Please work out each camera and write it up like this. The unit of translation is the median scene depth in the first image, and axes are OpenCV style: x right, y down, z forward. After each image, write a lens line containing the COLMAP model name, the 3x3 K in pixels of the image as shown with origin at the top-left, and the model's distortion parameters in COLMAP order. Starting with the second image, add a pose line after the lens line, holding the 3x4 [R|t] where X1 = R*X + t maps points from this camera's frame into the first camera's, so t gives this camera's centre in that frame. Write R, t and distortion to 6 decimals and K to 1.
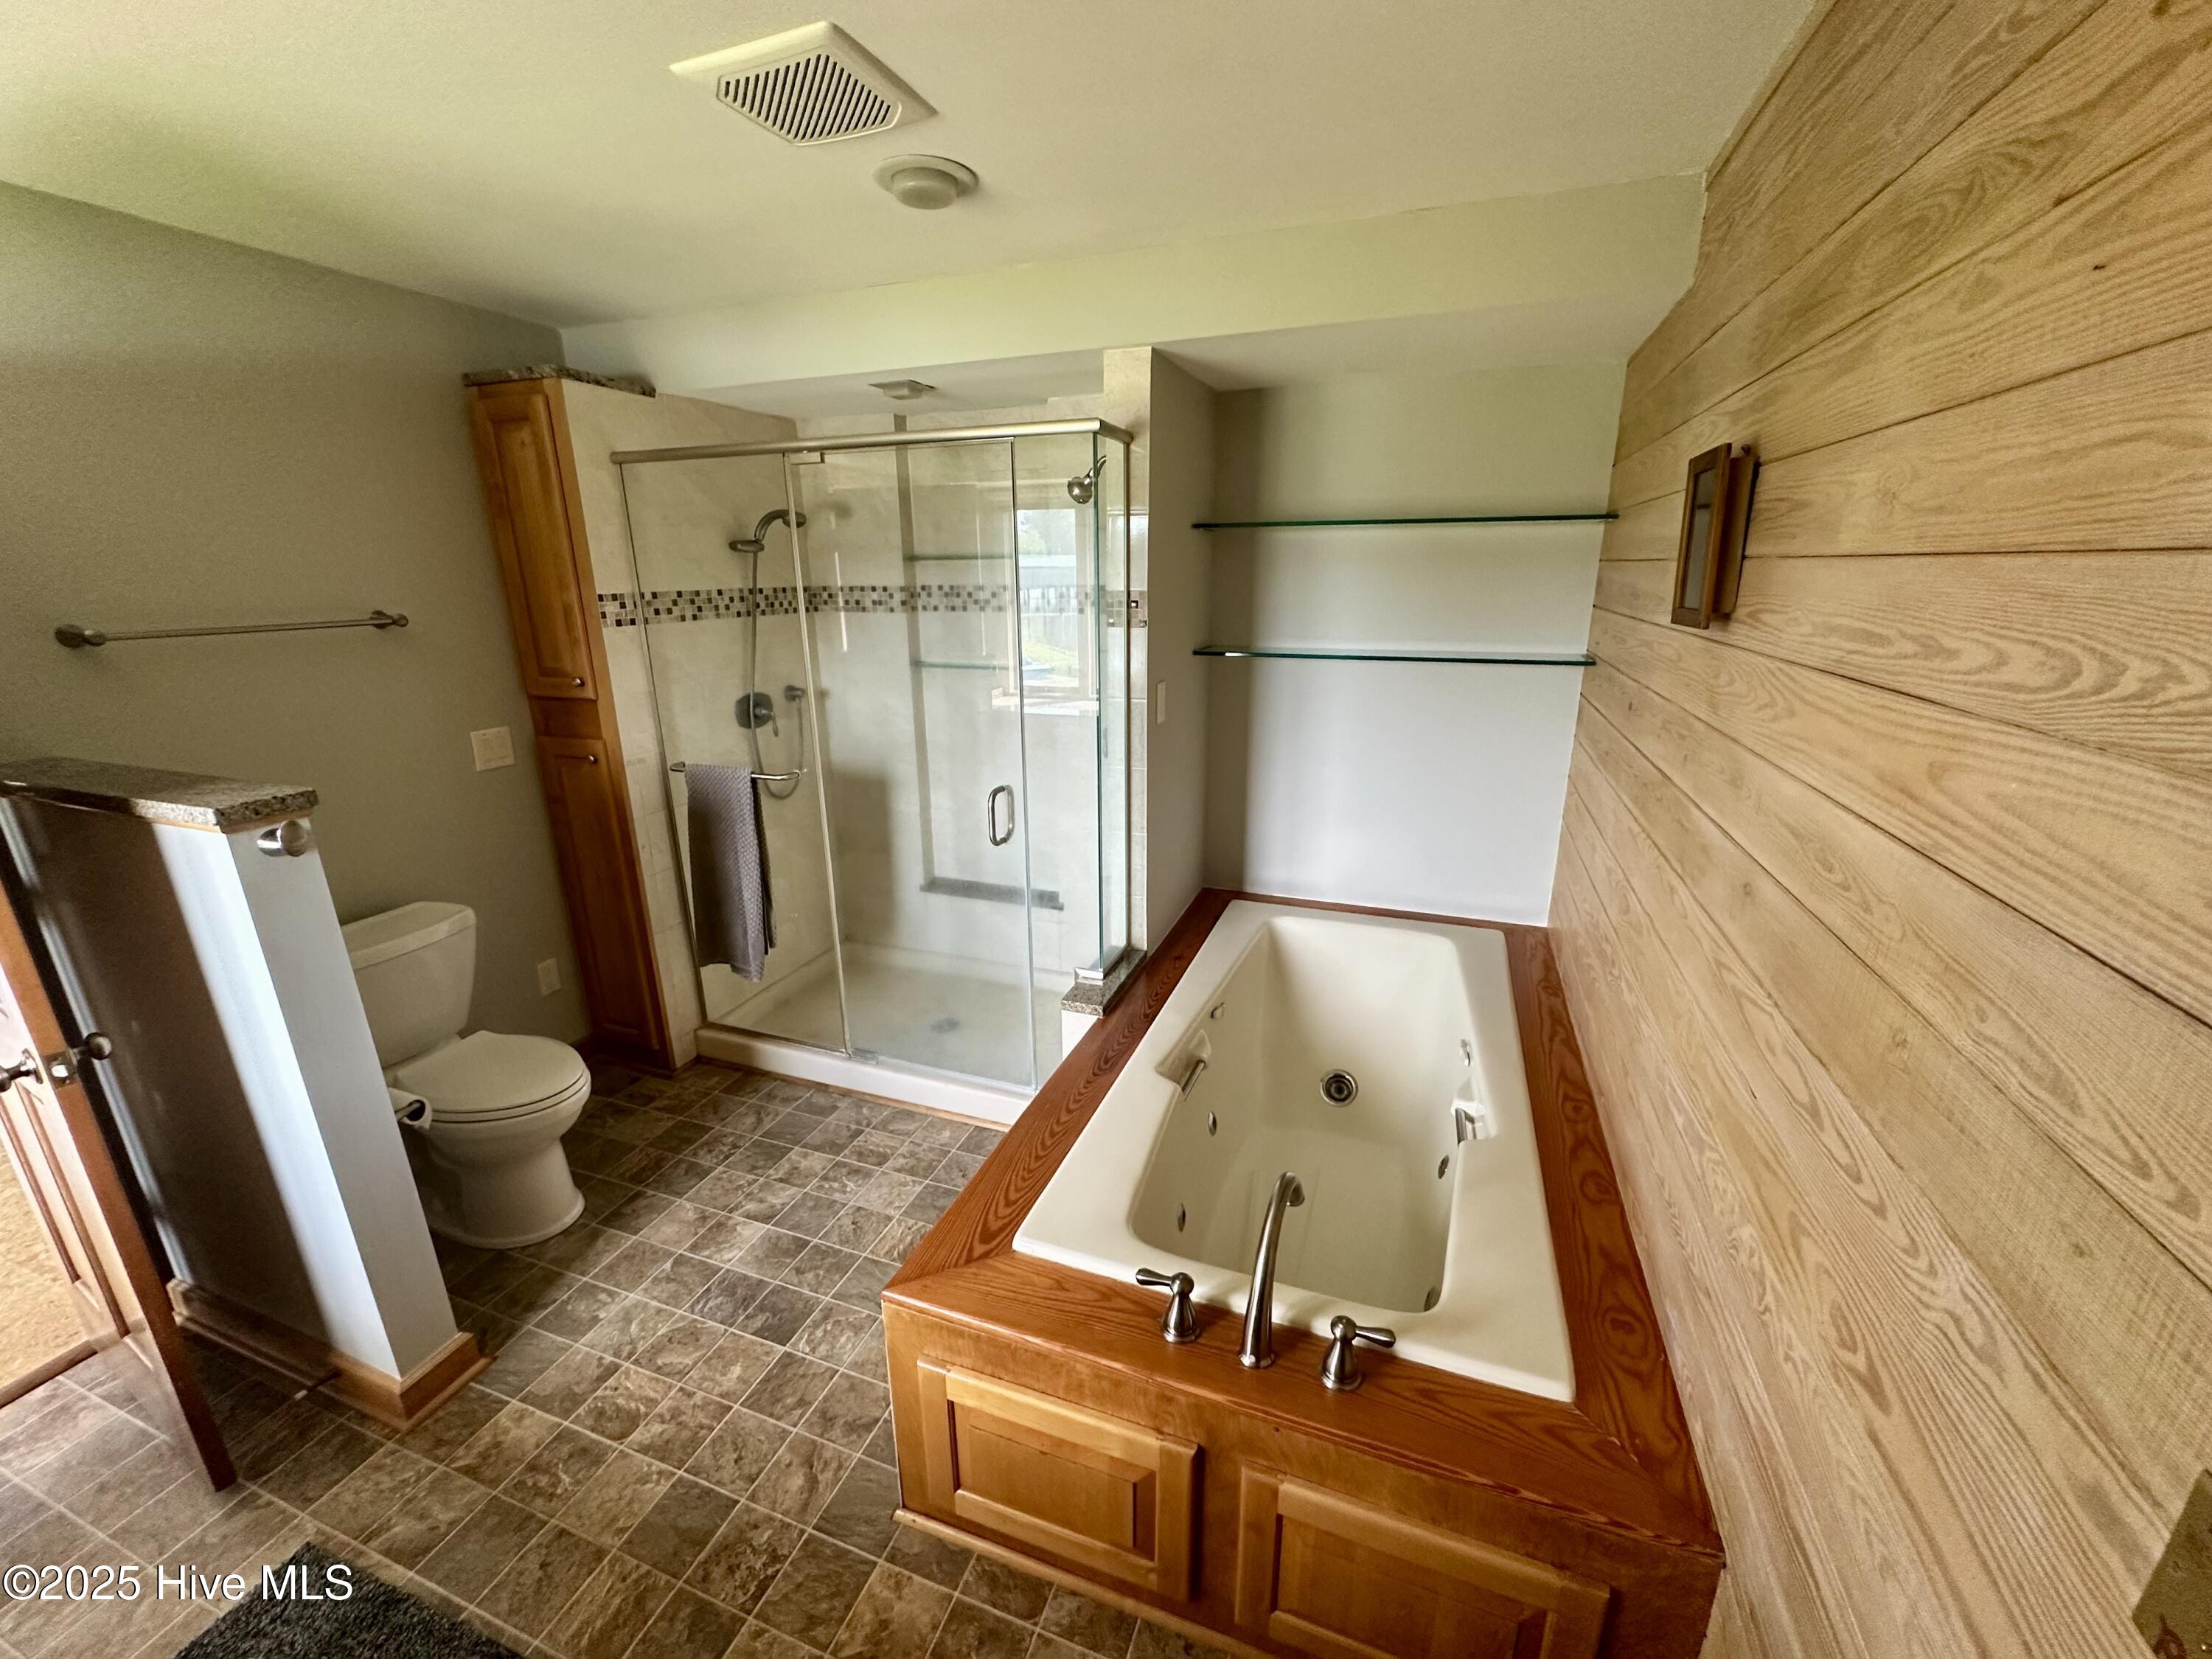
lens RADIAL K [[884.9, 0, 1101.4], [0, 884.9, 831.8], [0, 0, 1]] dist [-0.001932, -0.000162]
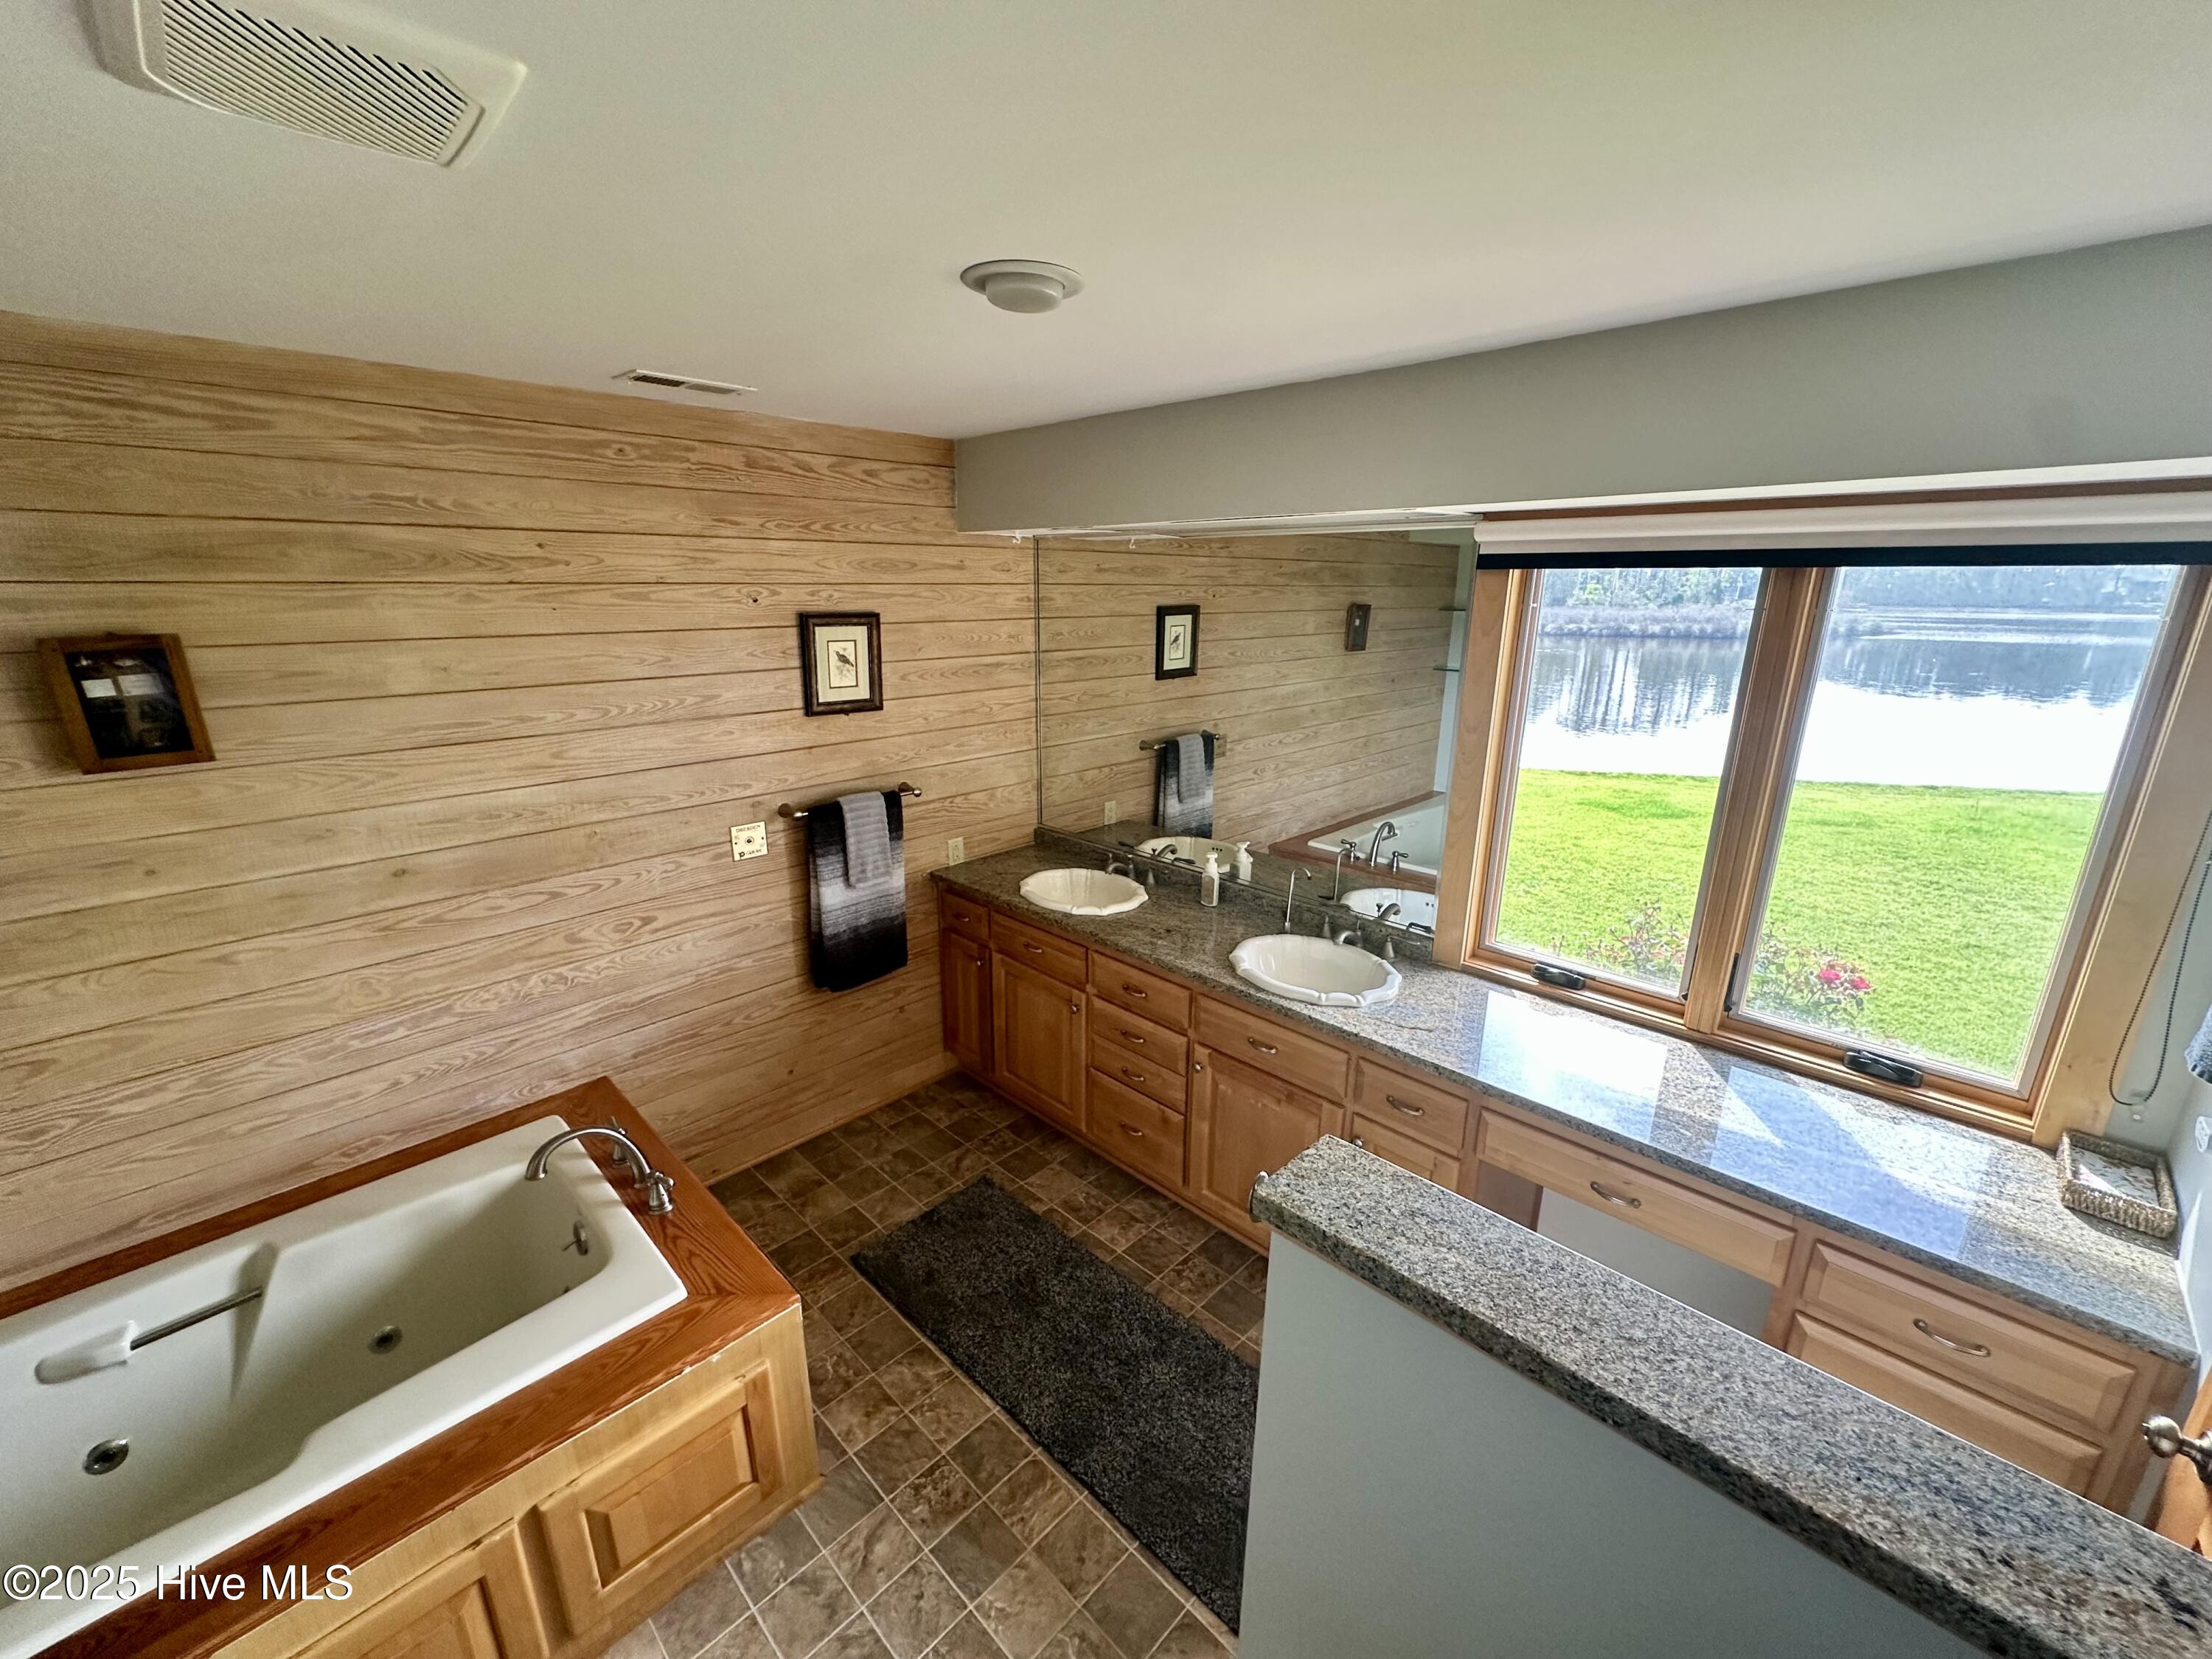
lens RADIAL K [[884.9, 0, 1104.9], [0, 884.9, 834.6], [0, 0, 1]] dist [-0.001932, -0.000162]
pose [[-0.914082, -0.108016, 0.390879, -1.008021], [0.120120, 0.848501, 0.515381, -0.591924], [-0.387330, 0.518053, -0.762624, 1.374079]]
